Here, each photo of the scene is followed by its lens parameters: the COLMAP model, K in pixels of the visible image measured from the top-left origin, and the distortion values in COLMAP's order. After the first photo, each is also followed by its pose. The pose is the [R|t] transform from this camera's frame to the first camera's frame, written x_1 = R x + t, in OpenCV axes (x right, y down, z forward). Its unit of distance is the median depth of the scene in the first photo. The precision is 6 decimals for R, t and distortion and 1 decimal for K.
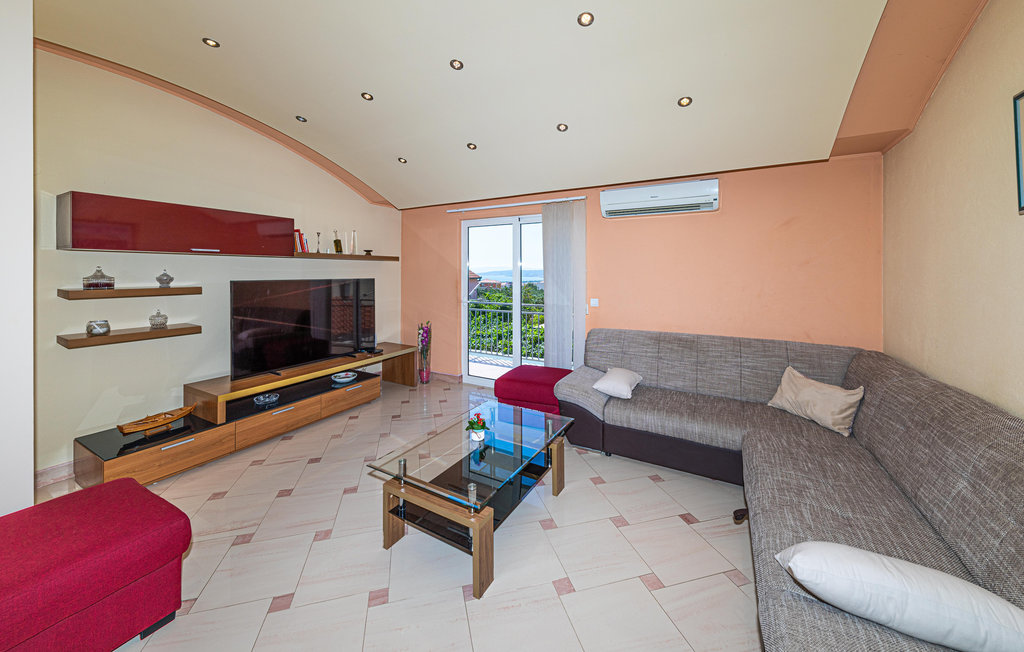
lens RADIAL K [[367.7, 0, 522.8], [0, 367.7, 277.4], [0, 0, 1]] dist [0.005543, 0.000443]
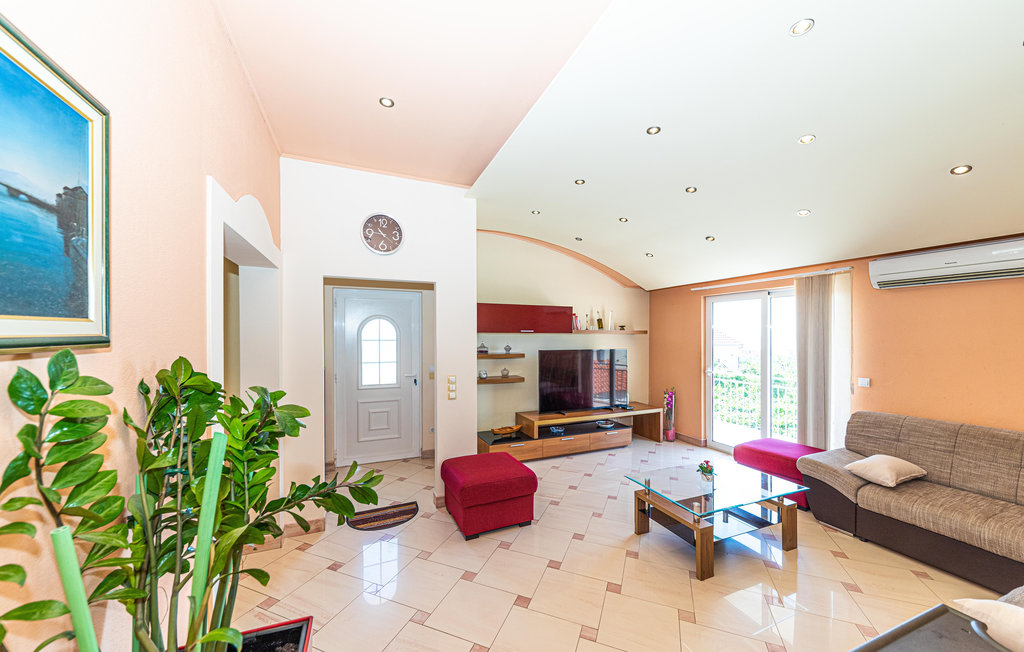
lens RADIAL K [[367.7, 0, 513.3], [0, 367.7, 335.9], [0, 0, 1]] dist [0.005543, 0.000443]
pose [[0.779547, -0.001356, -0.626342, 0.109414], [-0.009446, 0.999858, -0.013921, -0.029797], [0.626273, 0.016769, 0.779424, -0.301941]]
